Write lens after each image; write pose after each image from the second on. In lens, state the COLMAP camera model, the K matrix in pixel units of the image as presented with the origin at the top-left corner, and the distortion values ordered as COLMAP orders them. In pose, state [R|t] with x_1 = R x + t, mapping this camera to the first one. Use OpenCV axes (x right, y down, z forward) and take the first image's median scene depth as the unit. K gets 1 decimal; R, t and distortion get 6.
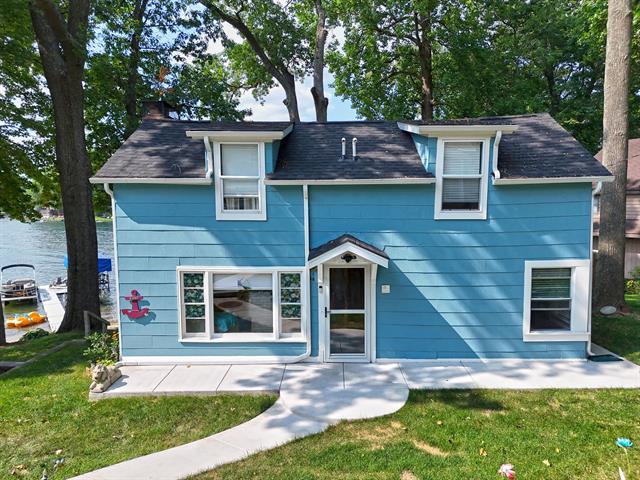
lens RADIAL K [[447.1, 0, 320.5], [0, 447.1, 240.2], [0, 0, 1]] dist [-0.002851, -0.011943]
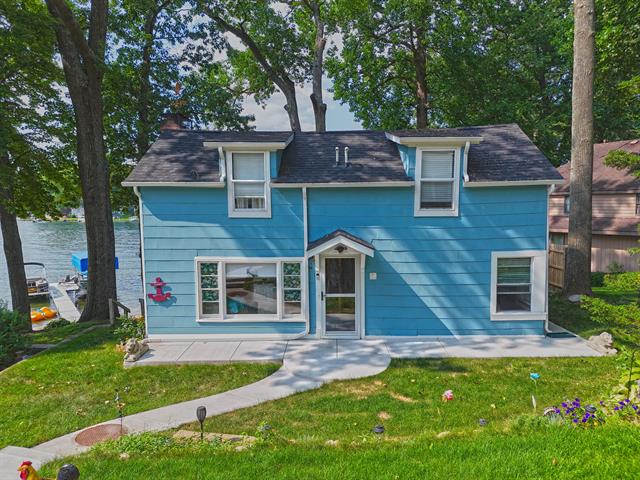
lens RADIAL K [[447.1, 0, 319.7], [0, 447.1, 240.3], [0, 0, 1]] dist [-0.002851, -0.011943]
pose [[0.999995, -0.001613, -0.002743, 0.008962], [0.001615, 0.999999, 0.000429, 0.014555], [0.002743, -0.000434, 0.999996, -0.169329]]
